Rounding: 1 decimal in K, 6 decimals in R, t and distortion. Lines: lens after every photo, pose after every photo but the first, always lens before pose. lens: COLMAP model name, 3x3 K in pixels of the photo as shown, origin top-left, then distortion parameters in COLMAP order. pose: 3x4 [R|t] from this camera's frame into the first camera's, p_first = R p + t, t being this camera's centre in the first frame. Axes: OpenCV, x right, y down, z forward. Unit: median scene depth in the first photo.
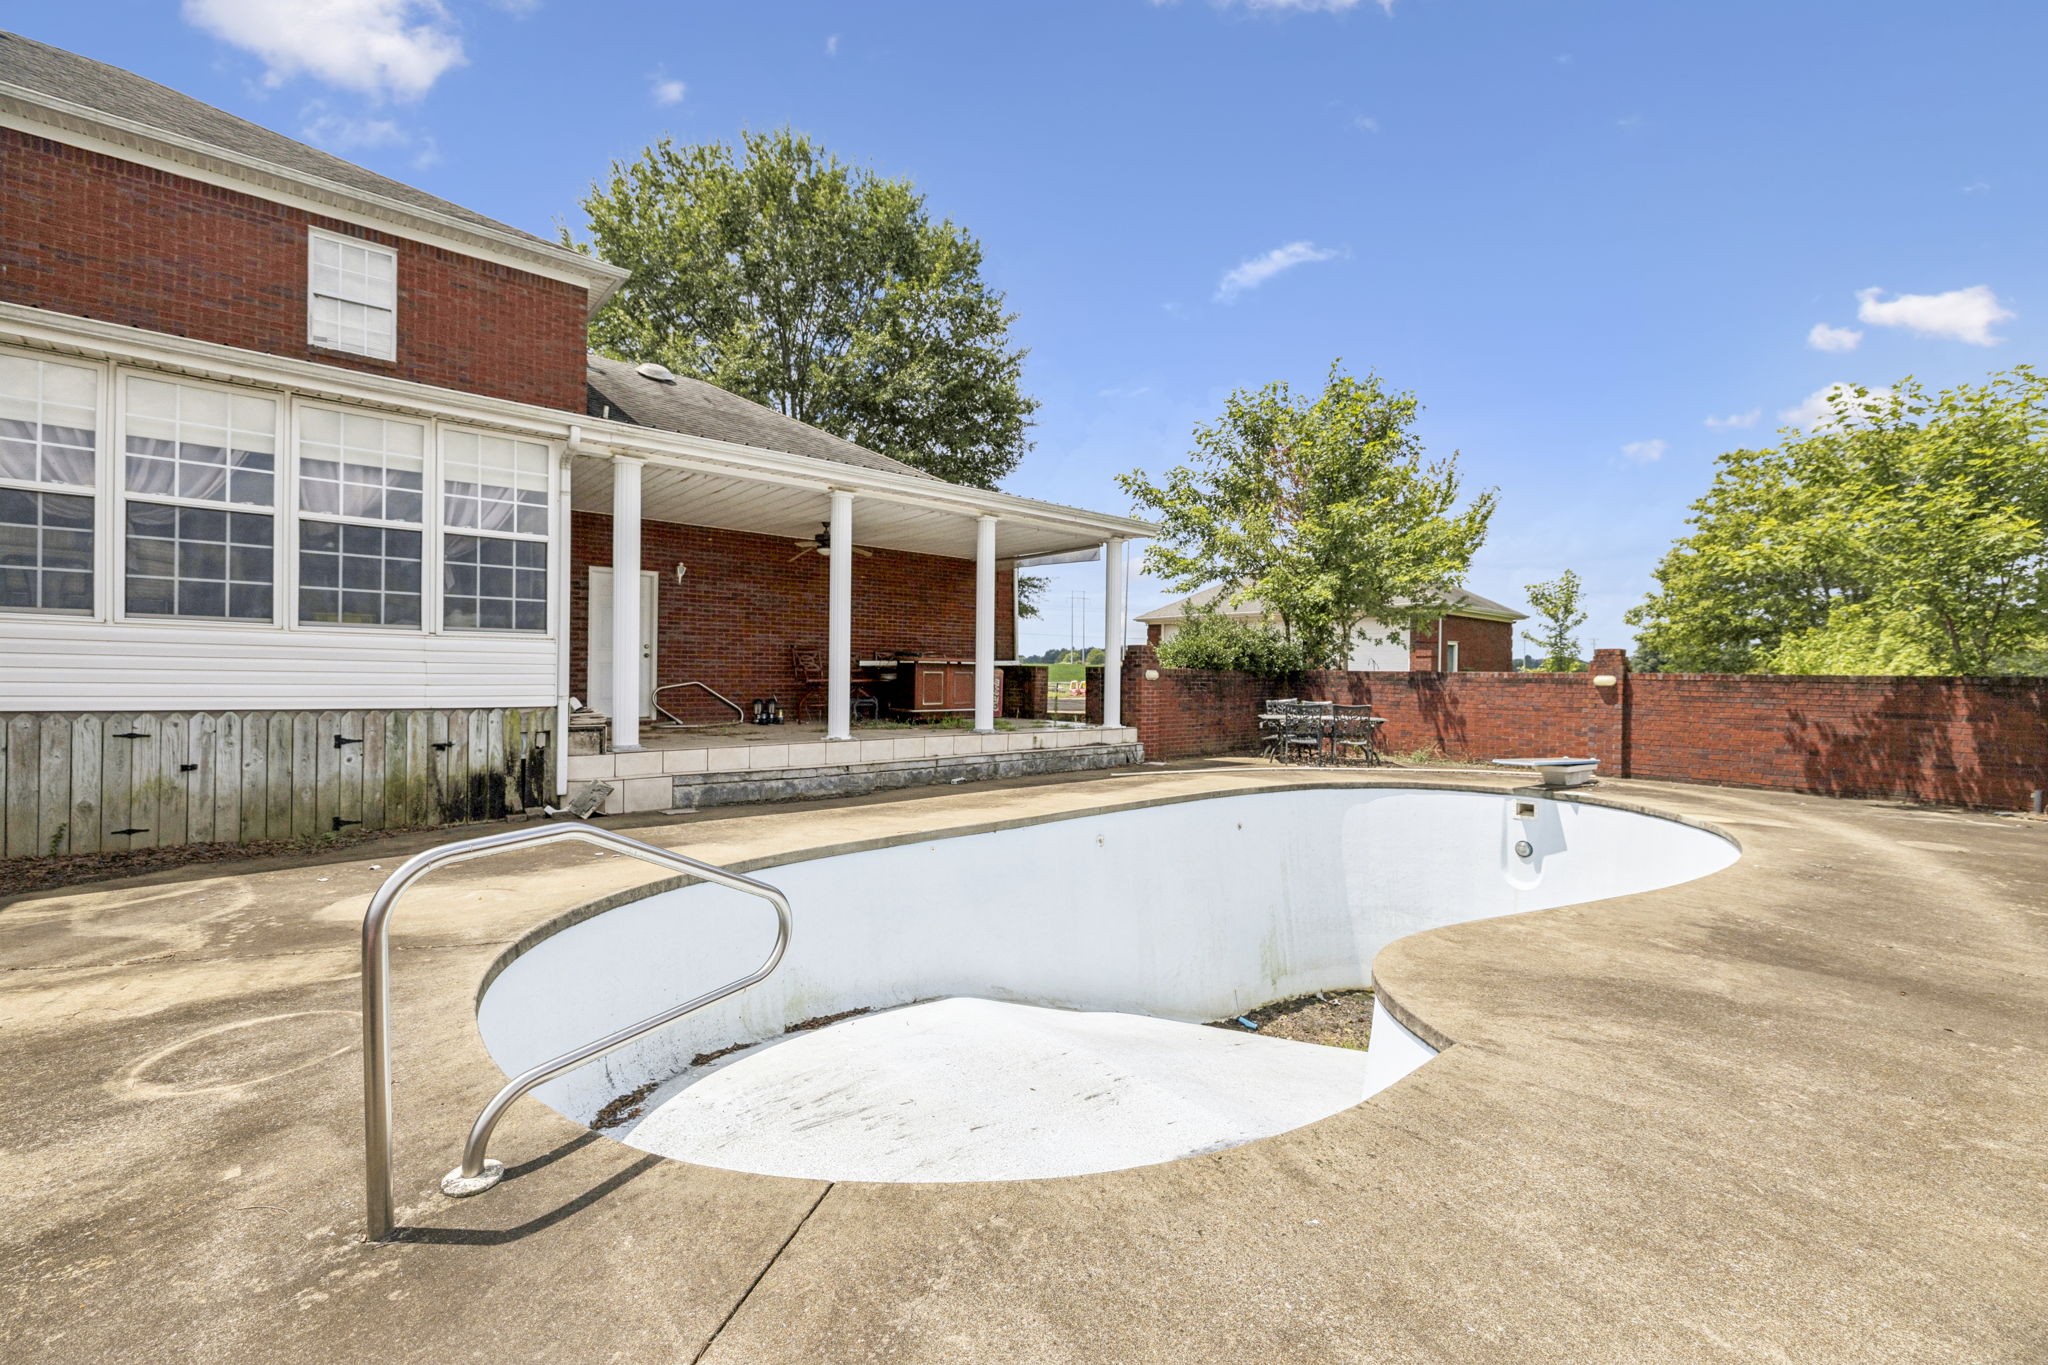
lens RADIAL K [[853.6, 0, 1029.7], [0, 853.6, 678.2], [0, 0, 1]] dist [0.004303, 0.000810]
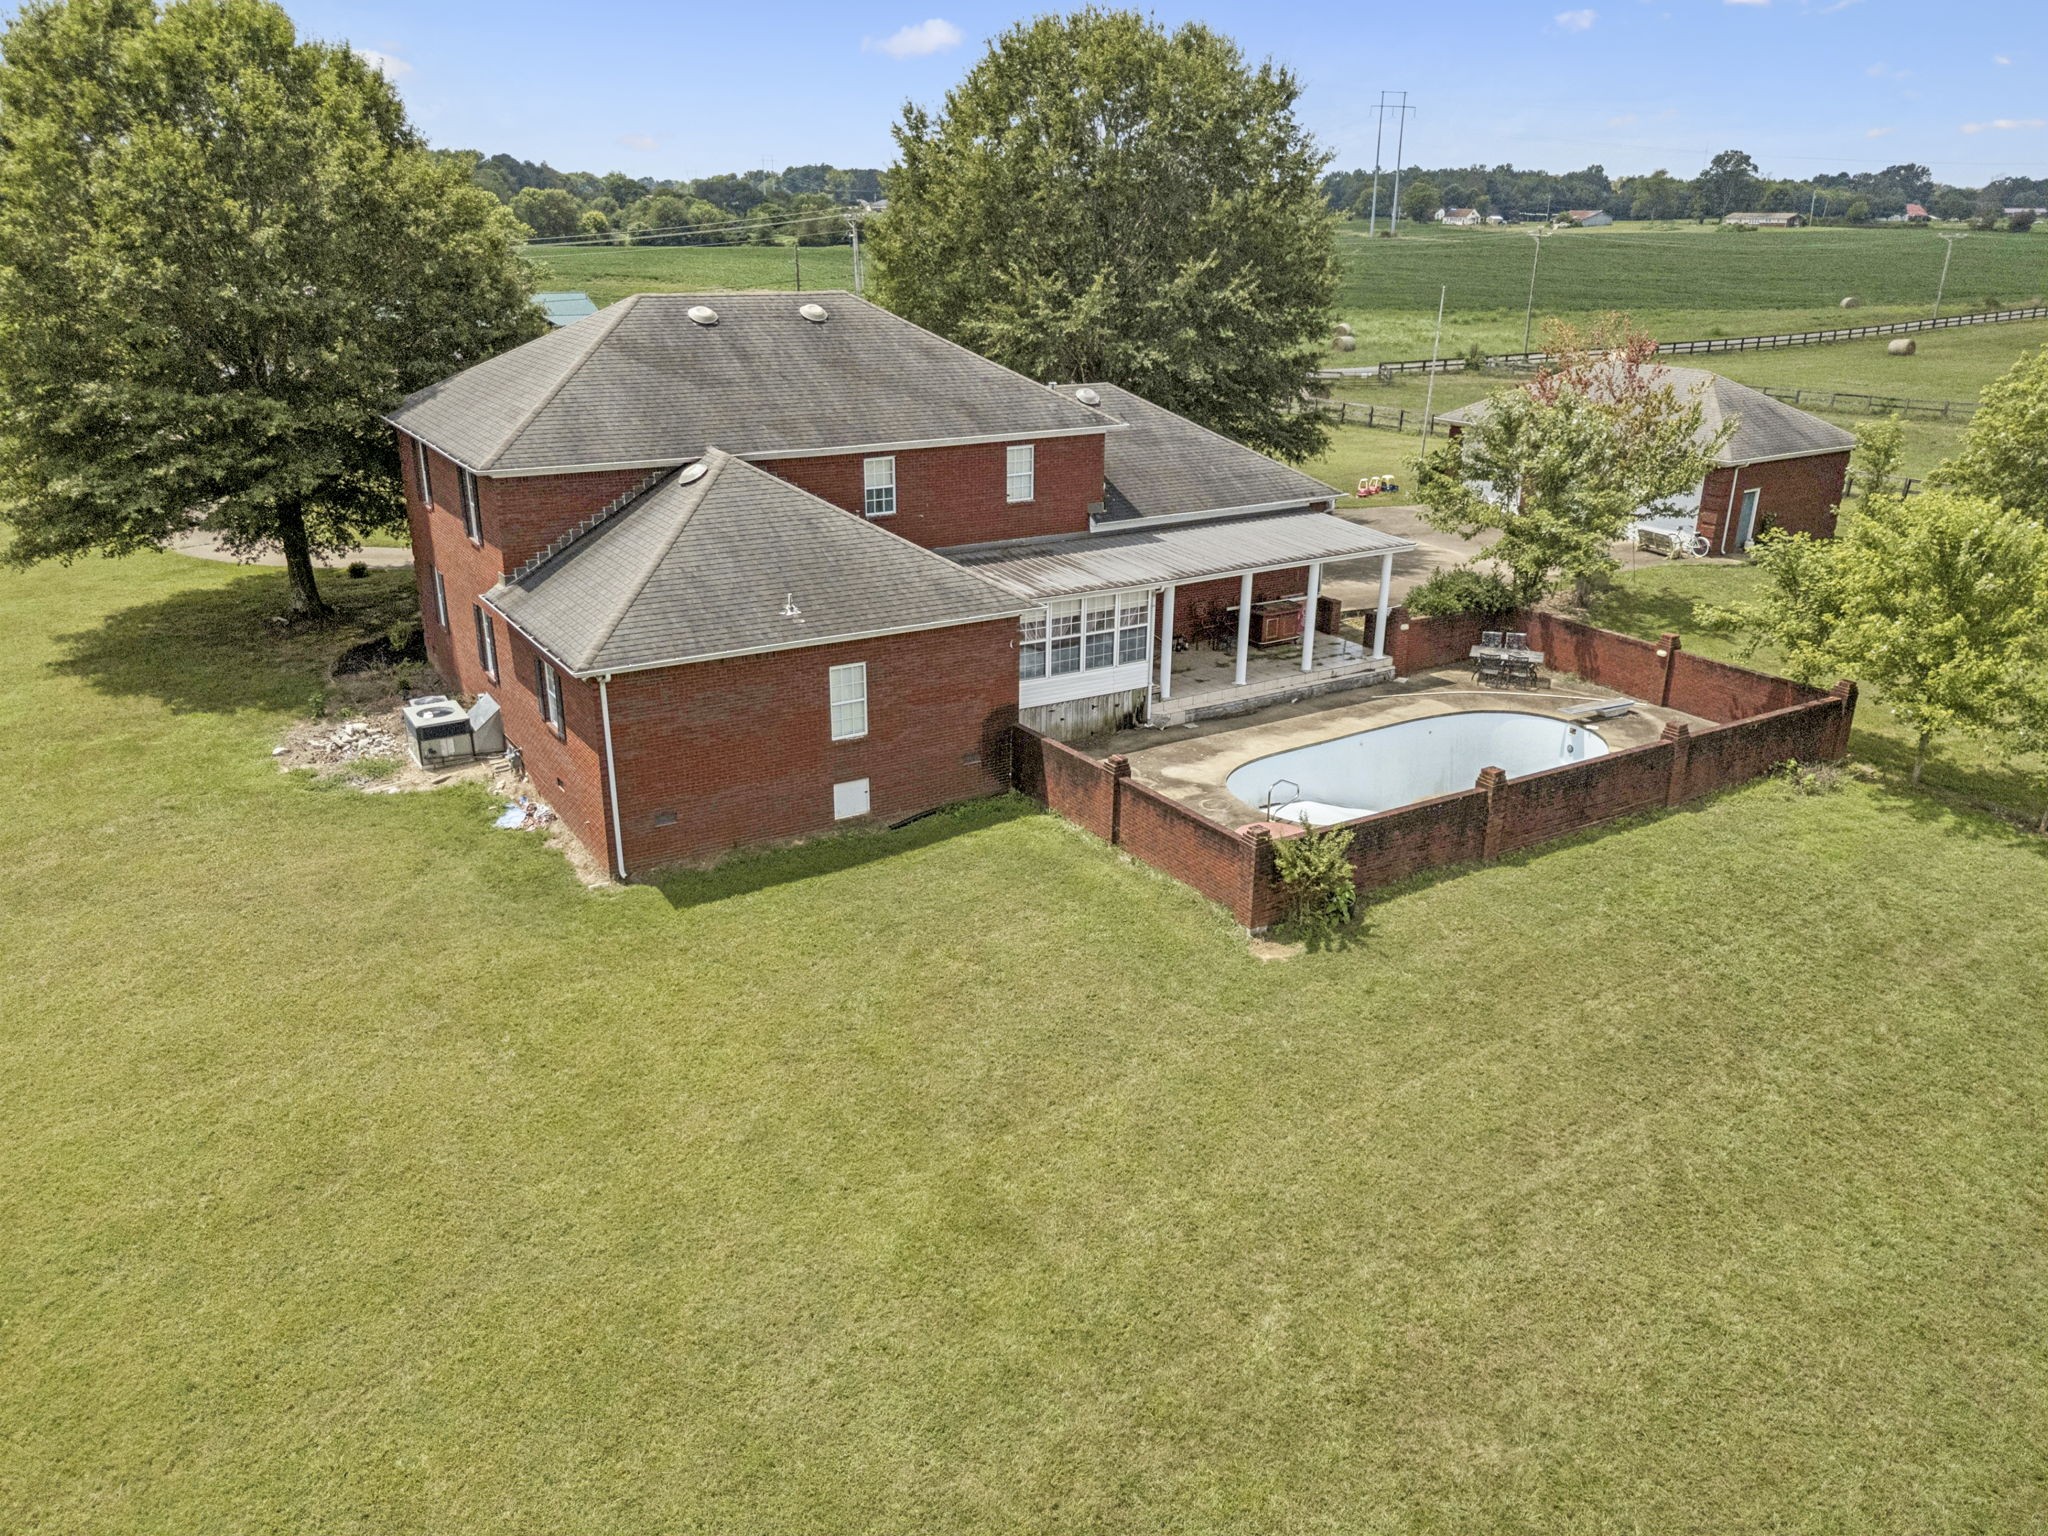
lens RADIAL K [[1514.8, 0, 1028.0], [0, 1514.8, 777.1], [0, 0, 1]] dist [0.020882, 0.001708]
pose [[0.987306, 0.053102, -0.149693, -0.221995], [0.001877, 0.938492, 0.345297, -1.329154], [0.158821, -0.341194, 0.926478, -3.484660]]
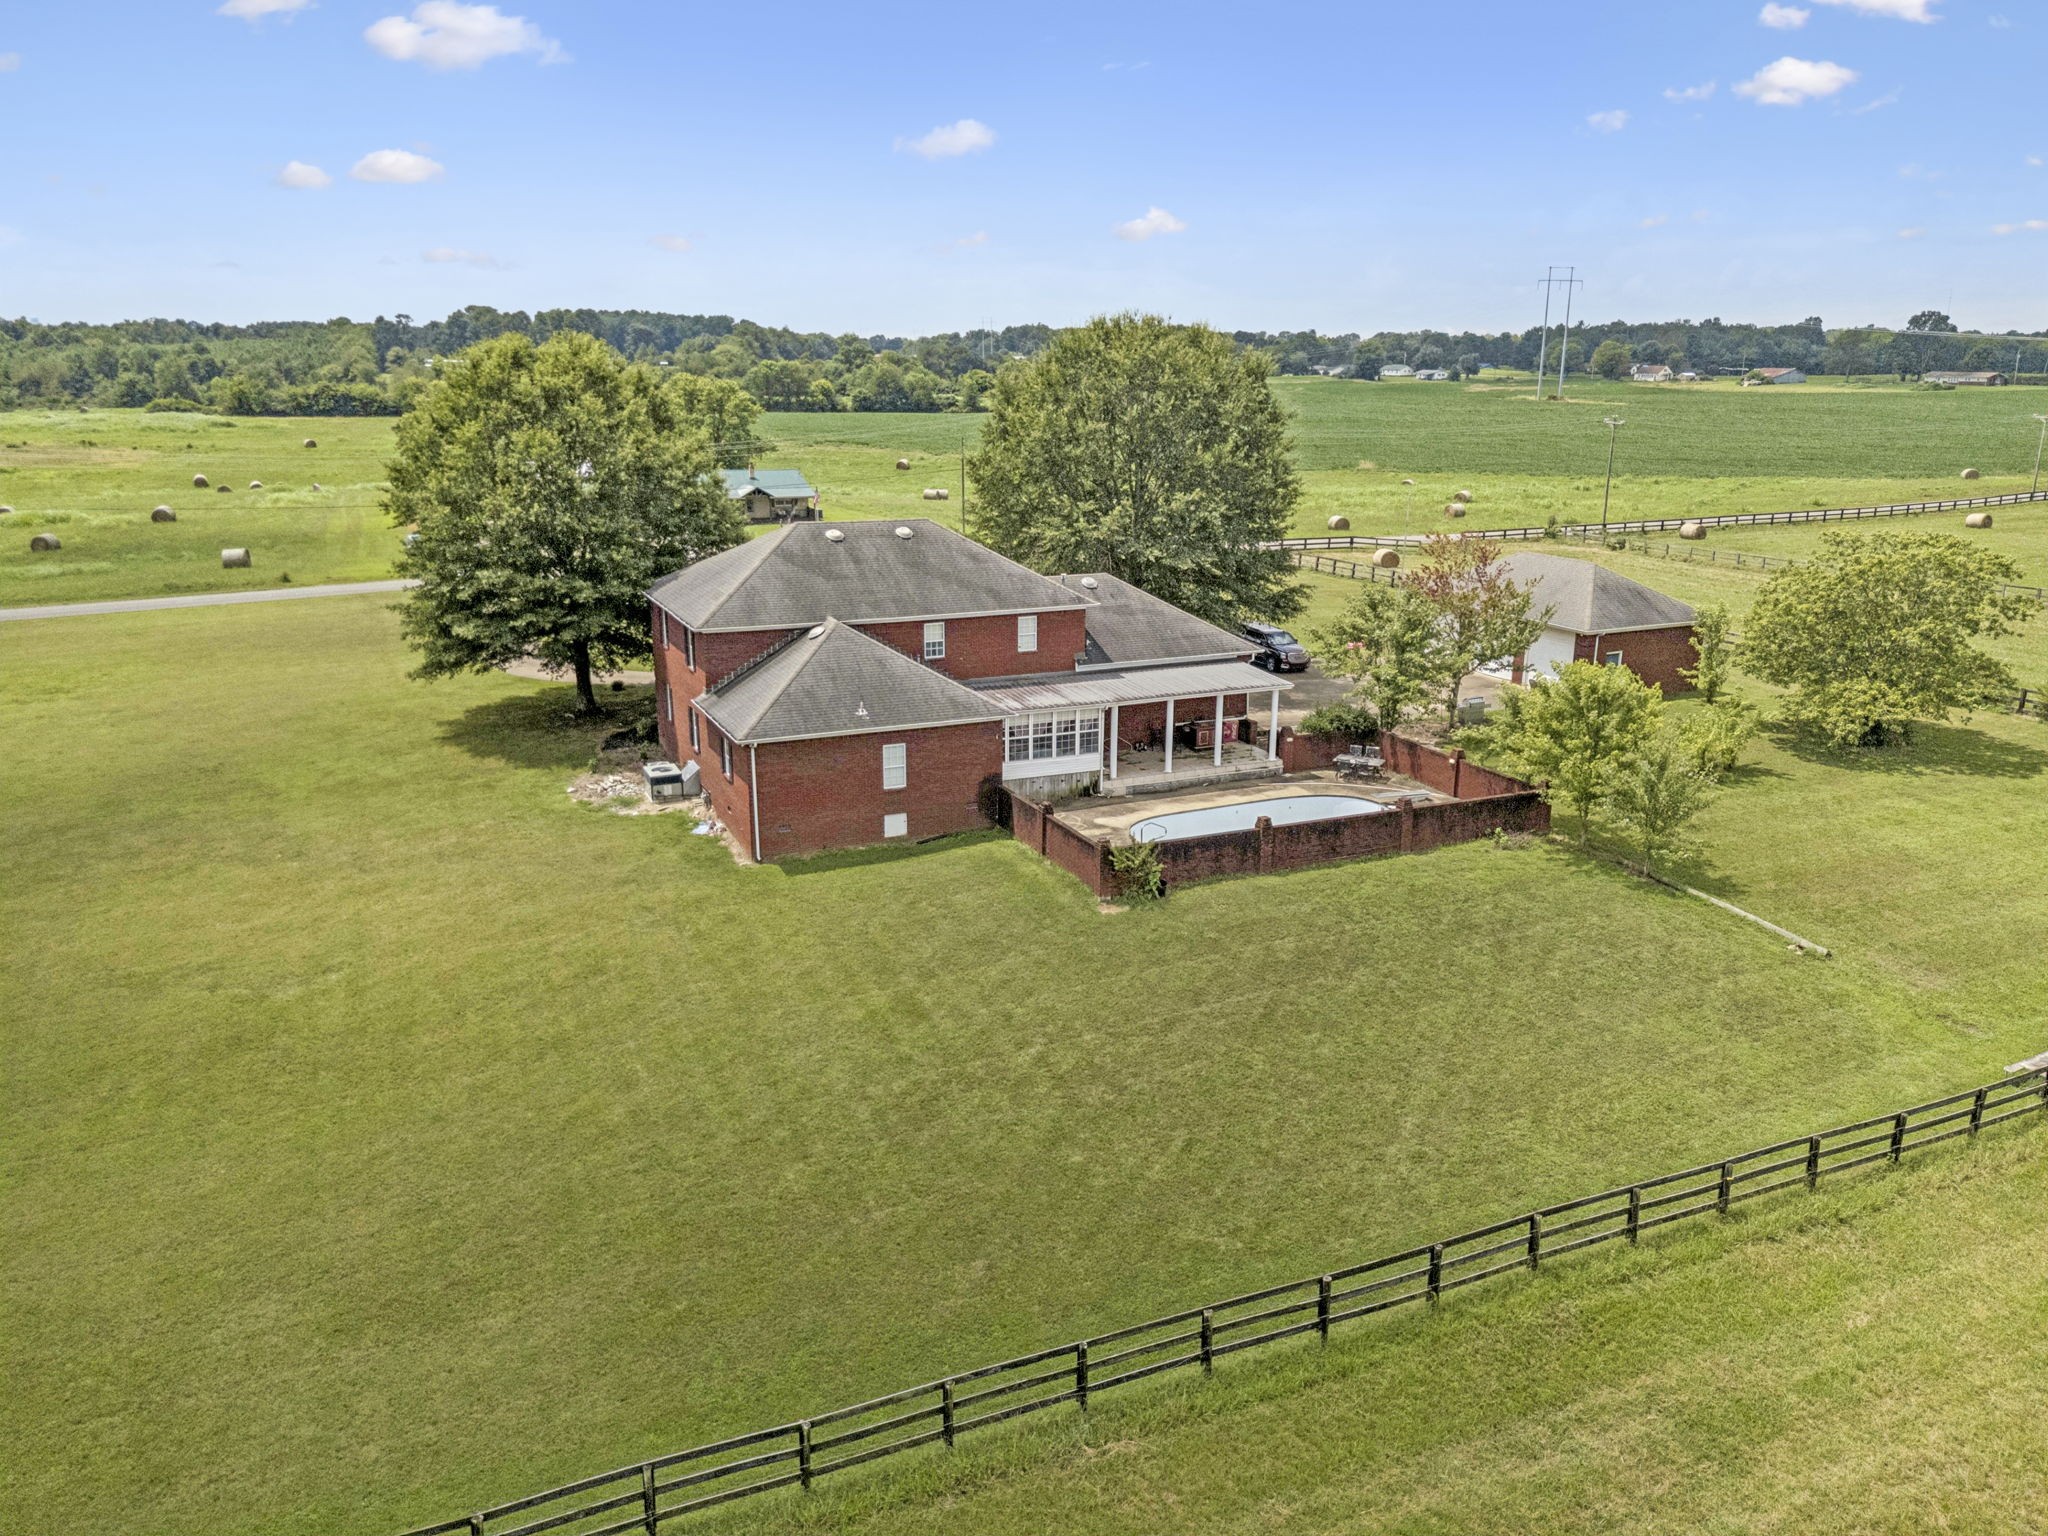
lens RADIAL K [[1514.8, 0, 1024.1], [0, 1514.8, 750.1], [0, 0, 1]] dist [0.020882, 0.001708]
pose [[0.955941, 0.067008, -0.285809, 1.166754], [0.005144, 0.969627, 0.244535, -1.857787], [0.293514, -0.235232, 0.926561, -5.858043]]
